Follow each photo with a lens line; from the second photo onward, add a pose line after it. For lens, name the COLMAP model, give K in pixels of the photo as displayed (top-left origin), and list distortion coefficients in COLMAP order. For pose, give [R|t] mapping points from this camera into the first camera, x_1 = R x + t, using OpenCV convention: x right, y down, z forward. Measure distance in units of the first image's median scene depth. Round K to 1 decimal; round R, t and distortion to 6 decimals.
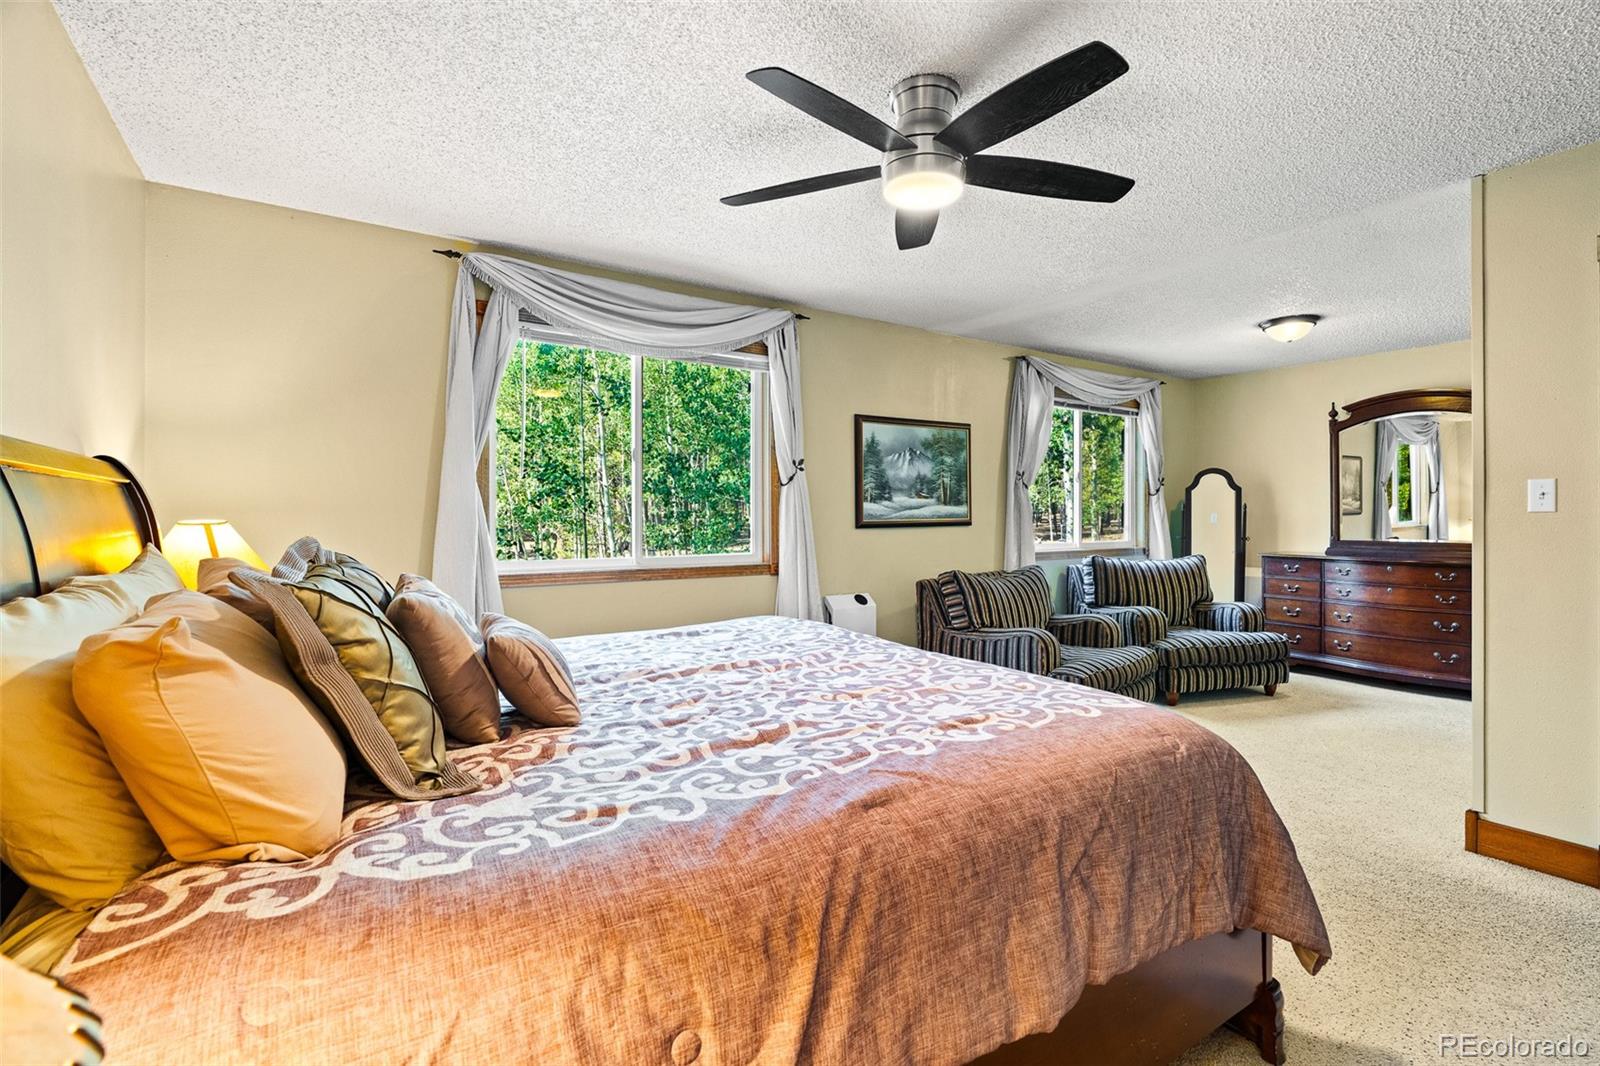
lens RADIAL K [[732.4, 0, 796.0], [0, 732.4, 520.1], [0, 0, 1]] dist [-0.011648, 0.004381]
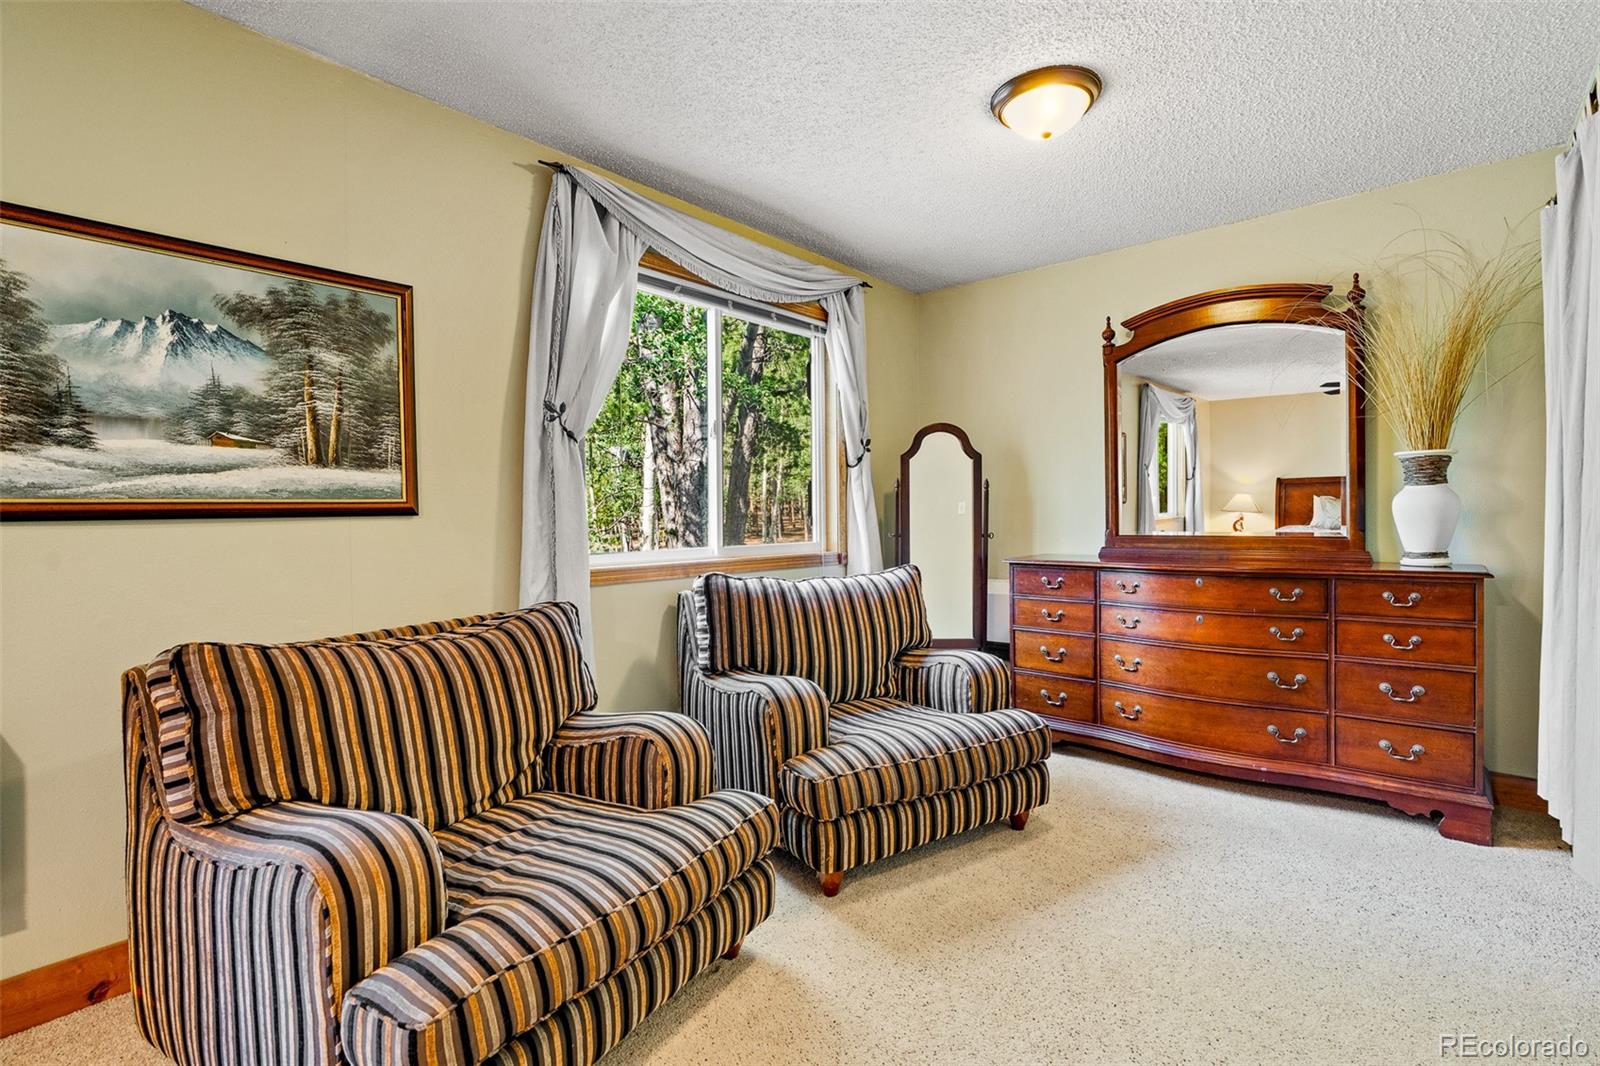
lens RADIAL K [[732.4, 0, 800.7], [0, 732.4, 534.9], [0, 0, 1]] dist [-0.011648, 0.004381]
pose [[0.963939, -0.016286, 0.265623, 0.333568], [0.011797, 0.999760, 0.018485, 0.013089], [-0.265860, -0.014685, 0.963900, 0.493949]]
